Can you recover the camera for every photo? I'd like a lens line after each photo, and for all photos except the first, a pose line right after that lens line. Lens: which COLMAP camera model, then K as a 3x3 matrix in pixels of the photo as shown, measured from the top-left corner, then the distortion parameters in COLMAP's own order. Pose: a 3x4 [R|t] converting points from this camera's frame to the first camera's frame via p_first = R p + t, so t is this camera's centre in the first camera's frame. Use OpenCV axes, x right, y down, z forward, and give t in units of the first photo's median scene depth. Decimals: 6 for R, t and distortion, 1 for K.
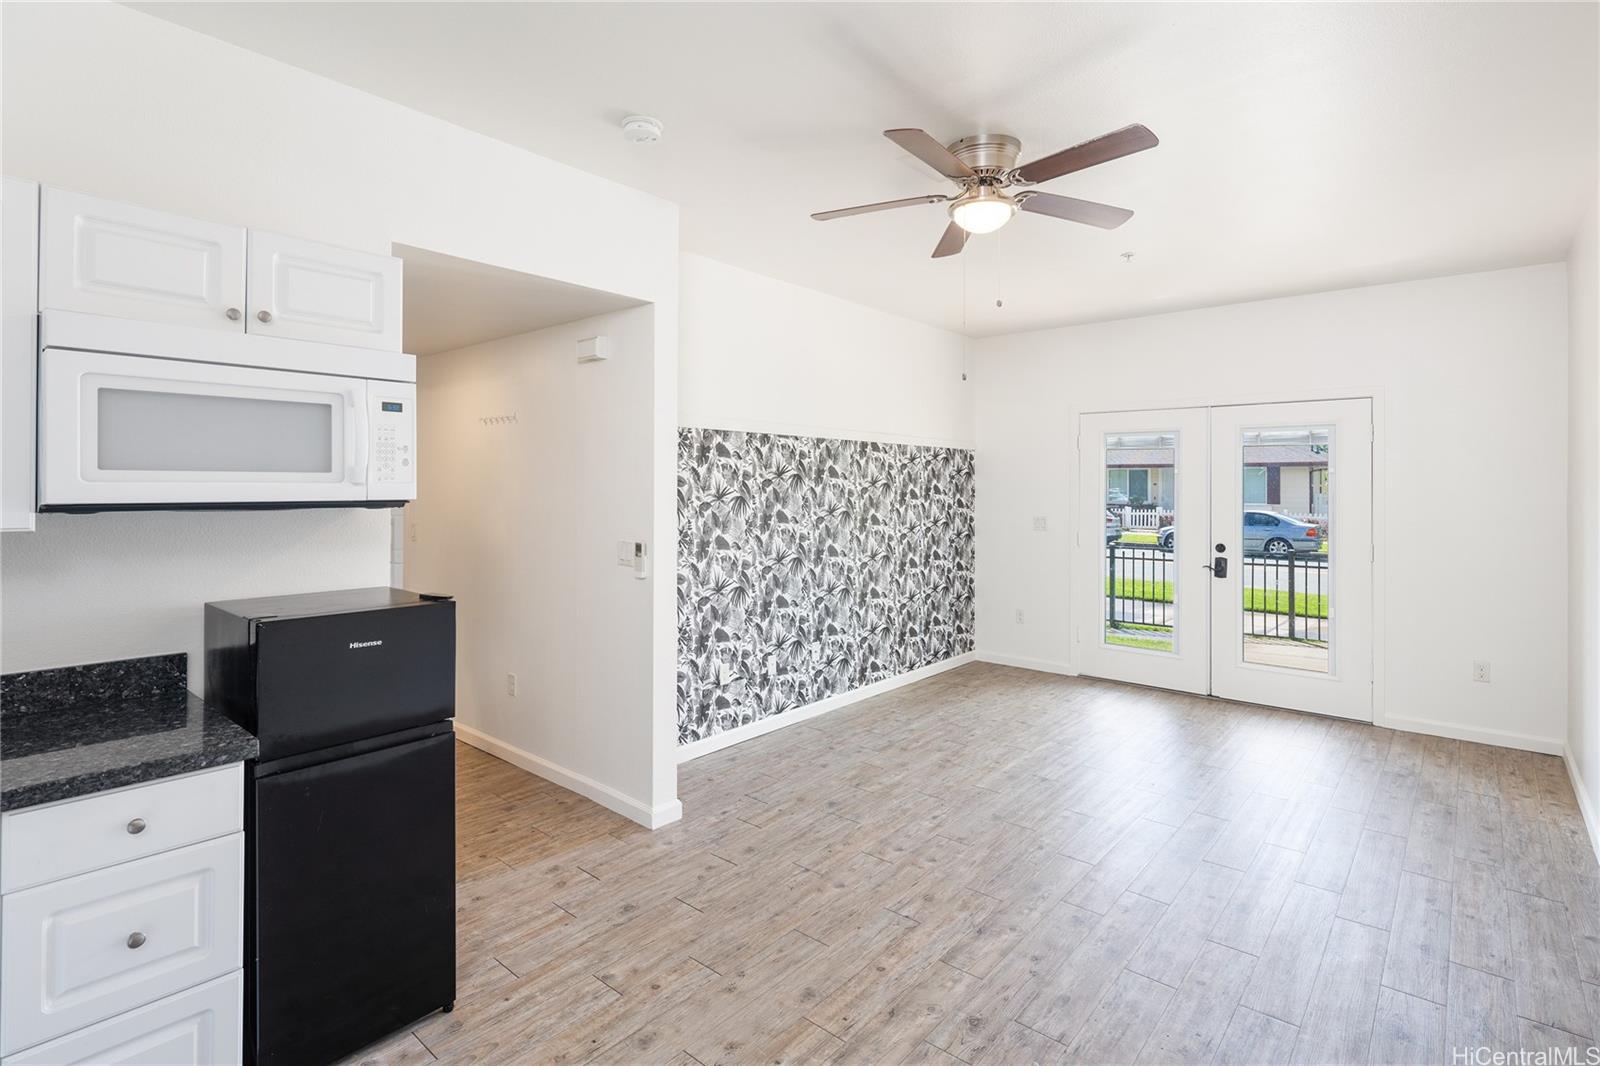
lens RADIAL K [[775.0, 0, 807.8], [0, 775.0, 483.5], [0, 0, 1]] dist [-0.000501, -0.002348]
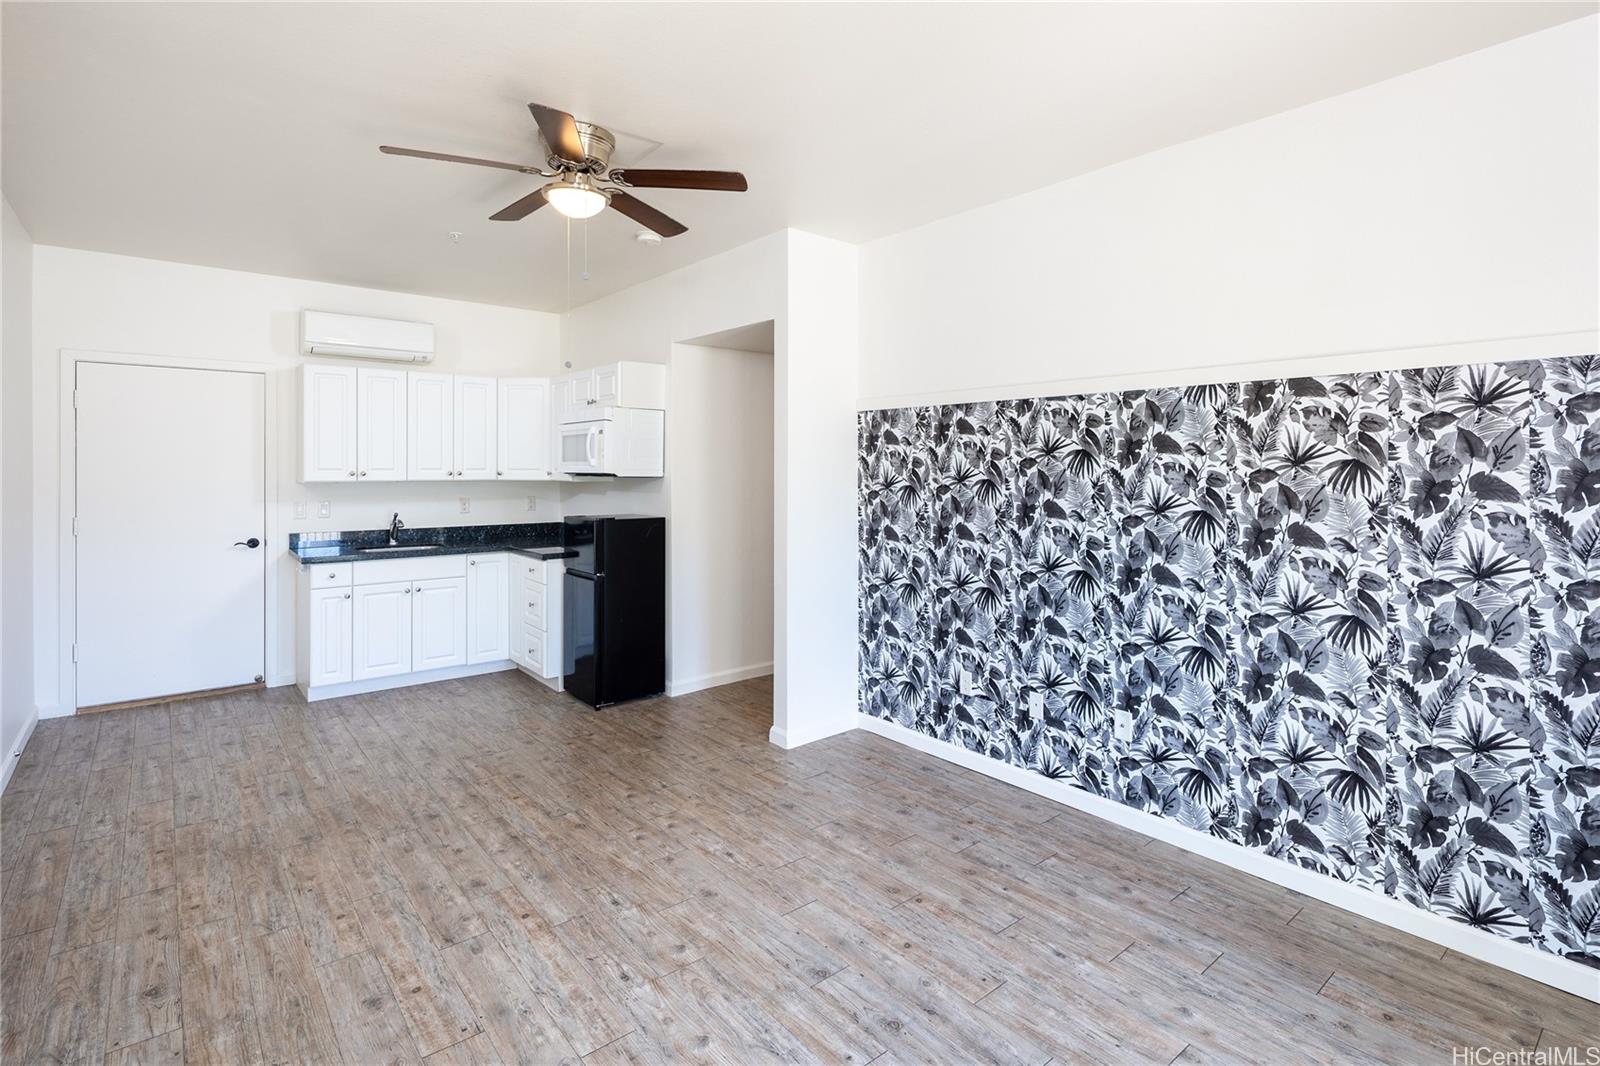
lens RADIAL K [[775.0, 0, 809.4], [0, 775.0, 470.8], [0, 0, 1]] dist [-0.000501, -0.002348]
pose [[-0.166696, 0.000065, -0.986008, 0.752376], [0.000295, 1.000000, 0.000016, 0.006856], [0.986008, -0.000288, -0.166696, 0.935305]]
